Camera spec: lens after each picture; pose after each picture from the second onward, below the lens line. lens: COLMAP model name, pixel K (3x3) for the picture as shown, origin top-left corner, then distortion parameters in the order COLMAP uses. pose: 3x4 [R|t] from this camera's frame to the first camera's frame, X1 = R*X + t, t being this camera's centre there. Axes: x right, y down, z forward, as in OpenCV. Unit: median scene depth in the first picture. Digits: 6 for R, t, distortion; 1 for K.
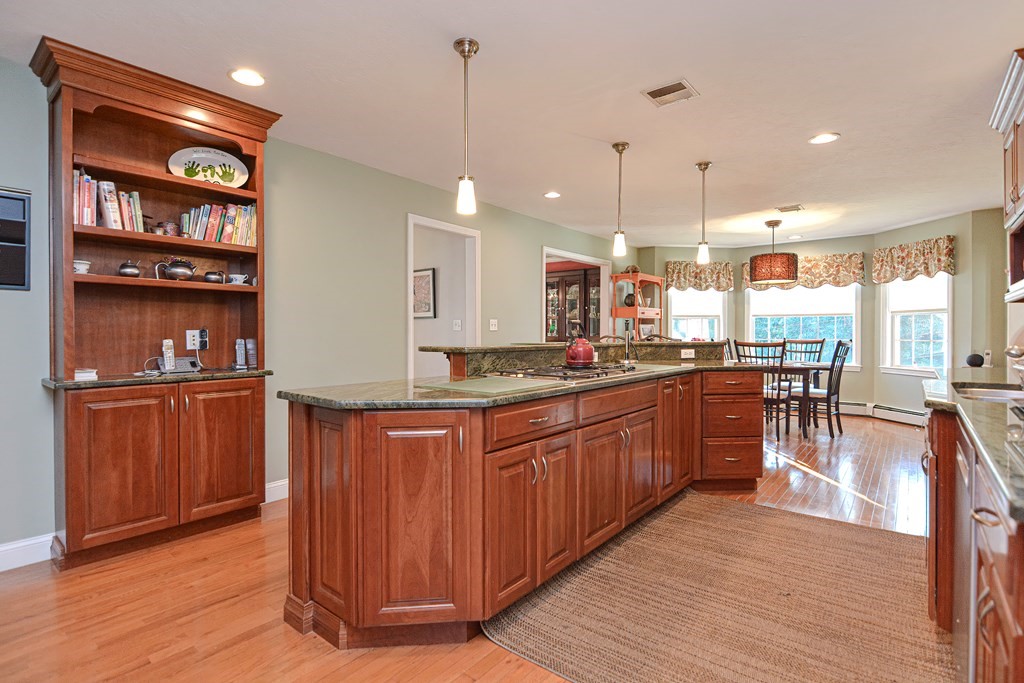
lens RADIAL K [[508.6, 0, 510.5], [0, 508.6, 331.4], [0, 0, 1]] dist [-0.002253, -0.000450]
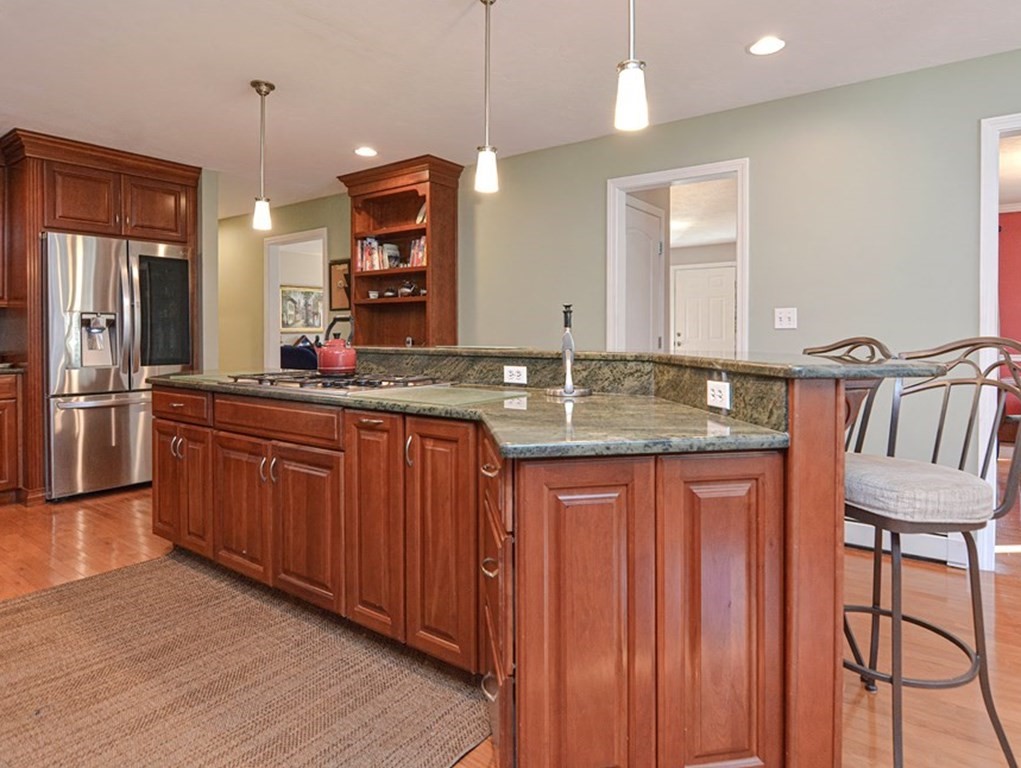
lens RADIAL K [[590.8, 0, 511.9], [0, 590.8, 331.2], [0, 0, 1]] dist [0.000936, -0.000611]
pose [[0.043085, -0.005729, -0.999055, 1.120246], [-0.000243, 0.999983, -0.005745, 0.008325], [0.999071, 0.000491, 0.043083, 1.309716]]
